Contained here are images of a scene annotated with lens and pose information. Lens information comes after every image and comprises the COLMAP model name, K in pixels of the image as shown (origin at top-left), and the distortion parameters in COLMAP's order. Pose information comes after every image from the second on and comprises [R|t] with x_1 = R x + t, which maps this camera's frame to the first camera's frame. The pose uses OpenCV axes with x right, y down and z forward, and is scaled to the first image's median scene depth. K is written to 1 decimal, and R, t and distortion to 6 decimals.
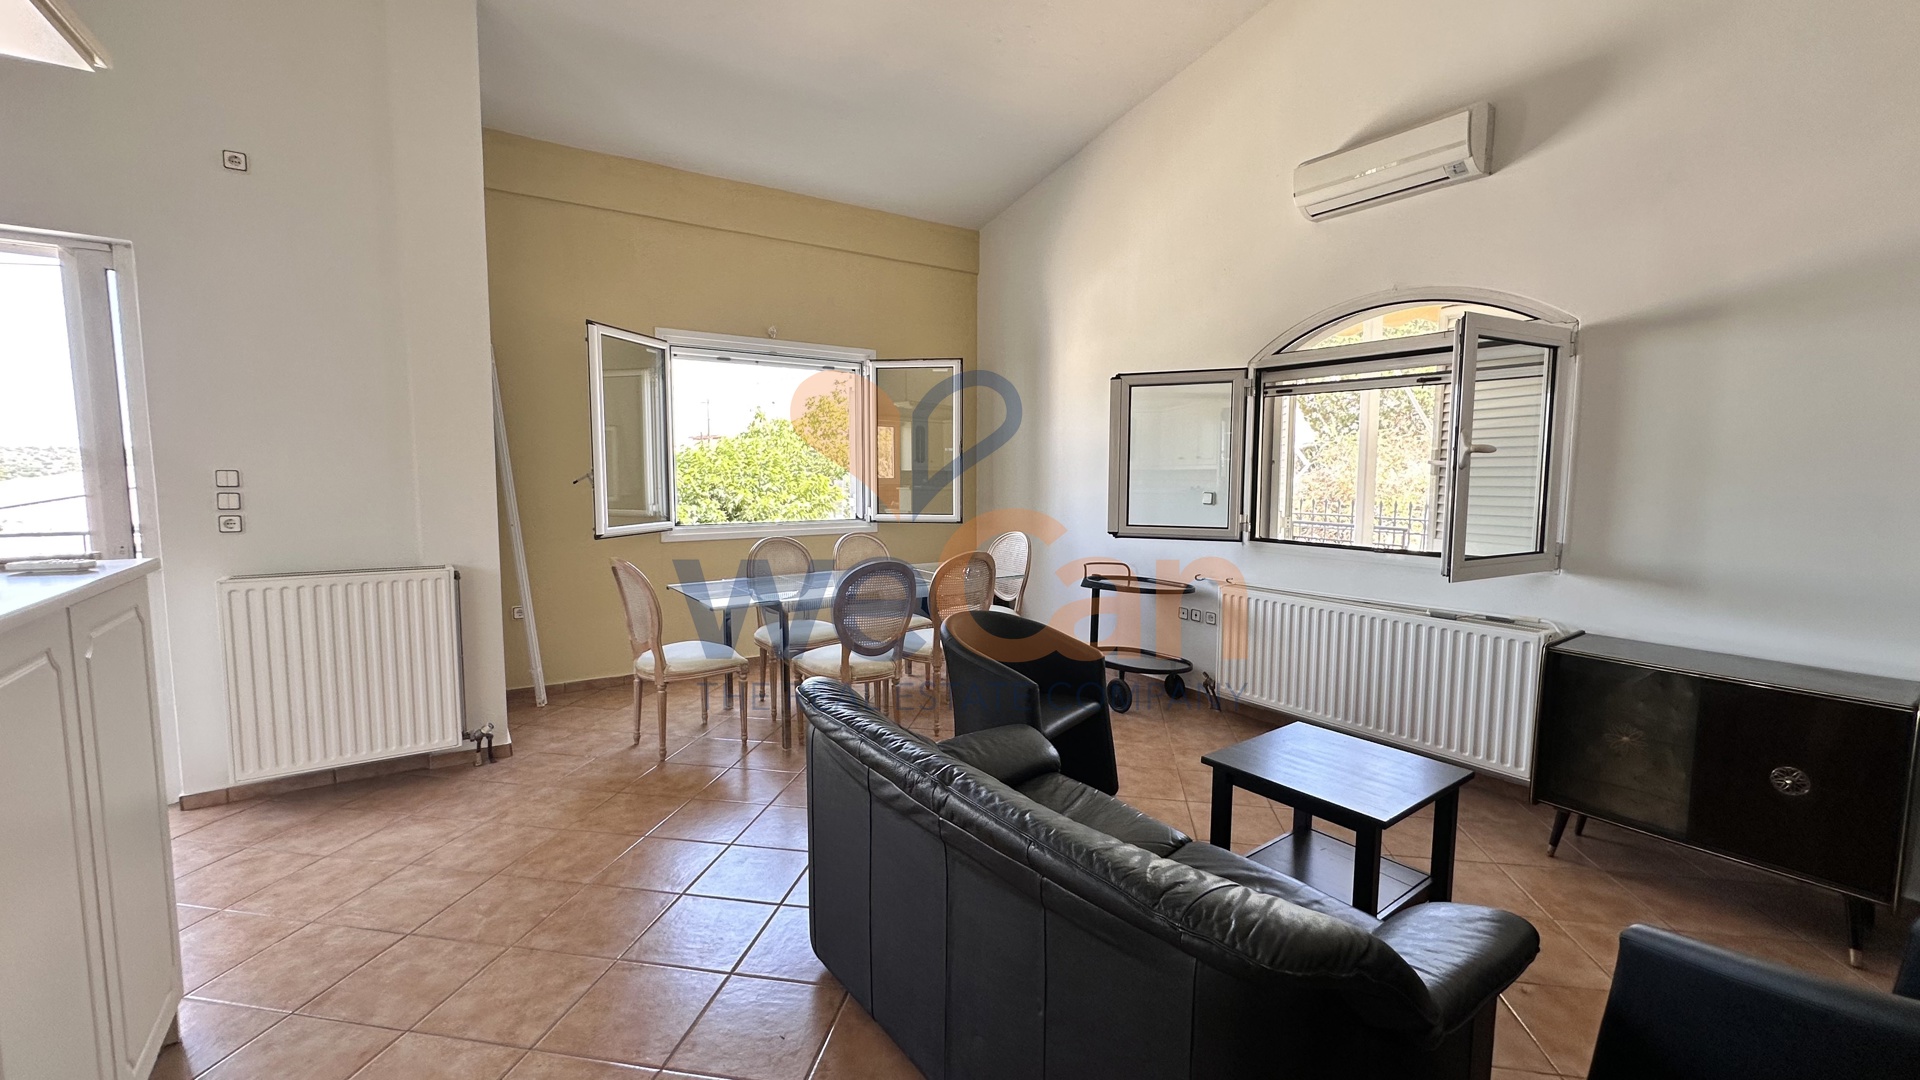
lens RADIAL K [[770.4, 0, 960.0], [0, 770.4, 540.0], [0, 0, 1]] dist [-0.000484, 0.000074]
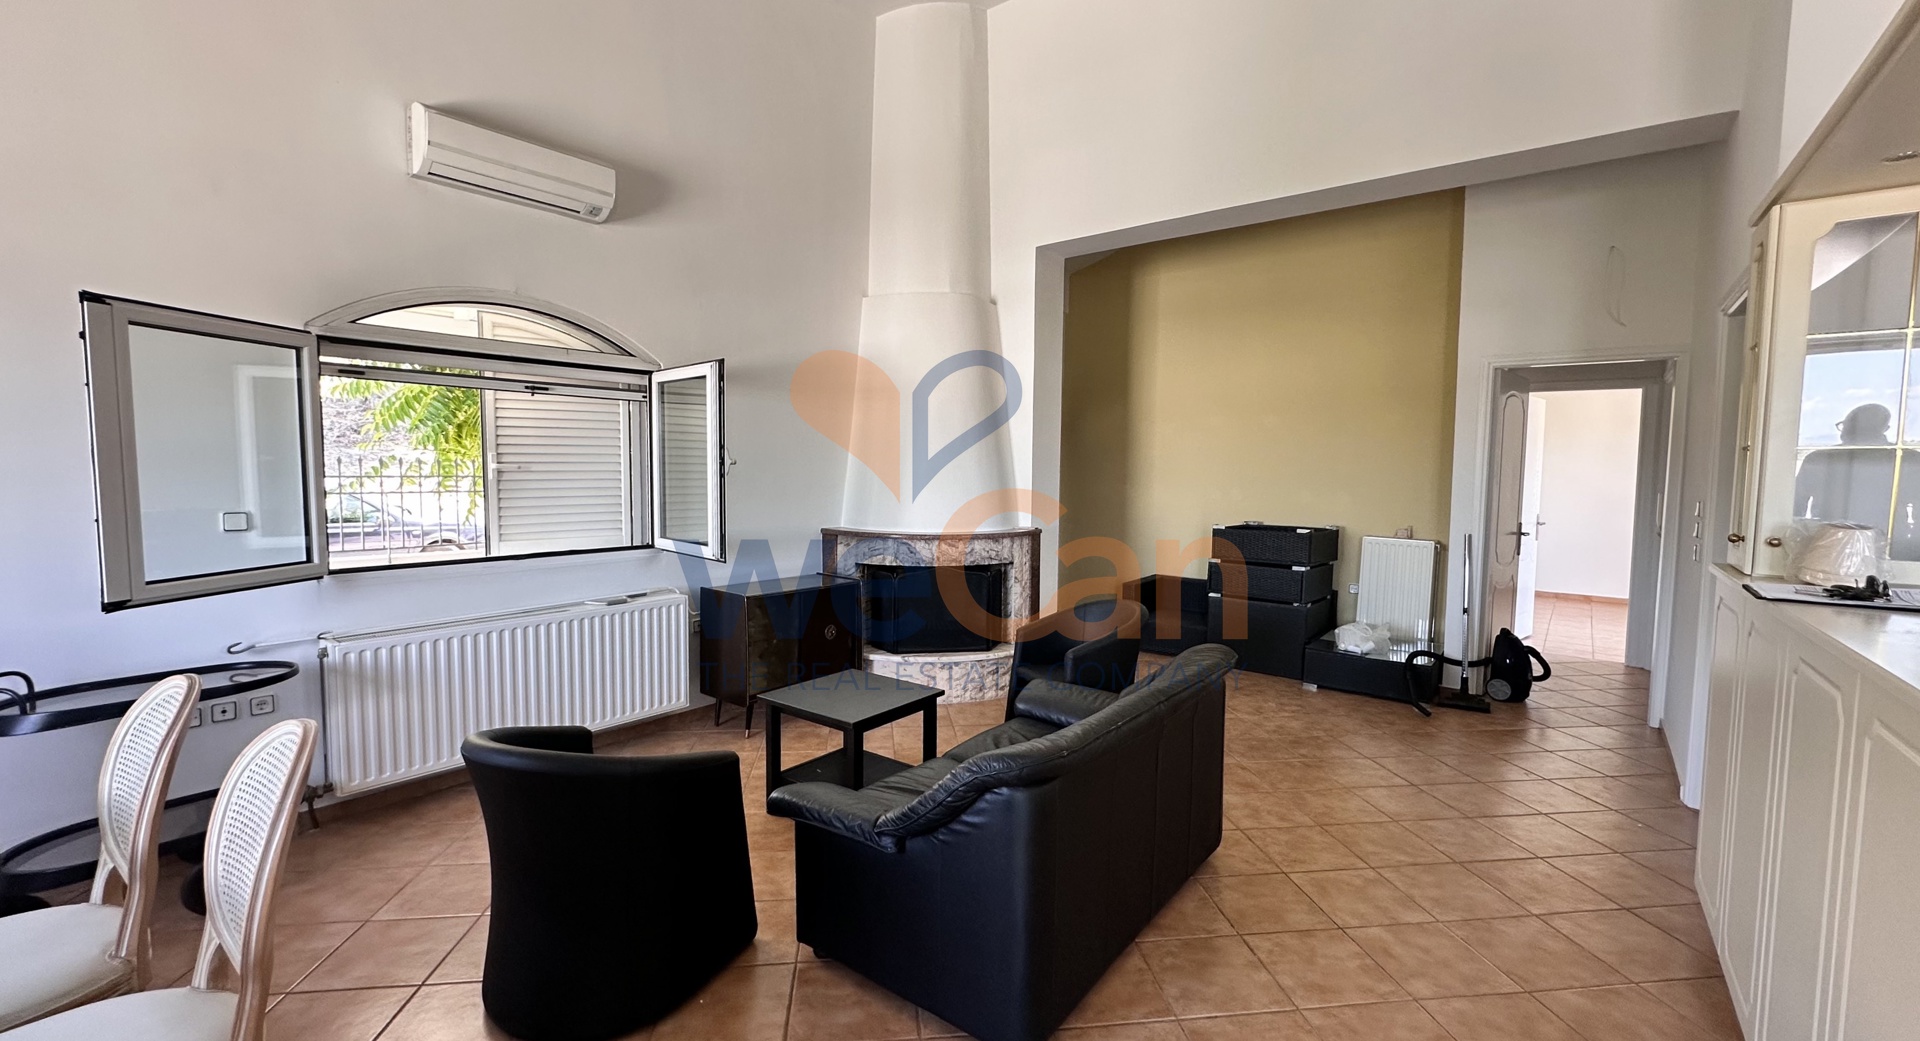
lens RADIAL K [[770.7, 0, 960.0], [0, 770.7, 520.5], [0, 0, 1]] dist [-0.000667, -0.000044]
pose [[-0.282070, -0.071736, 0.956708, -0.459274], [0.079707, 0.992001, 0.097882, -0.071292], [-0.956077, 0.103866, -0.274096, 0.619078]]
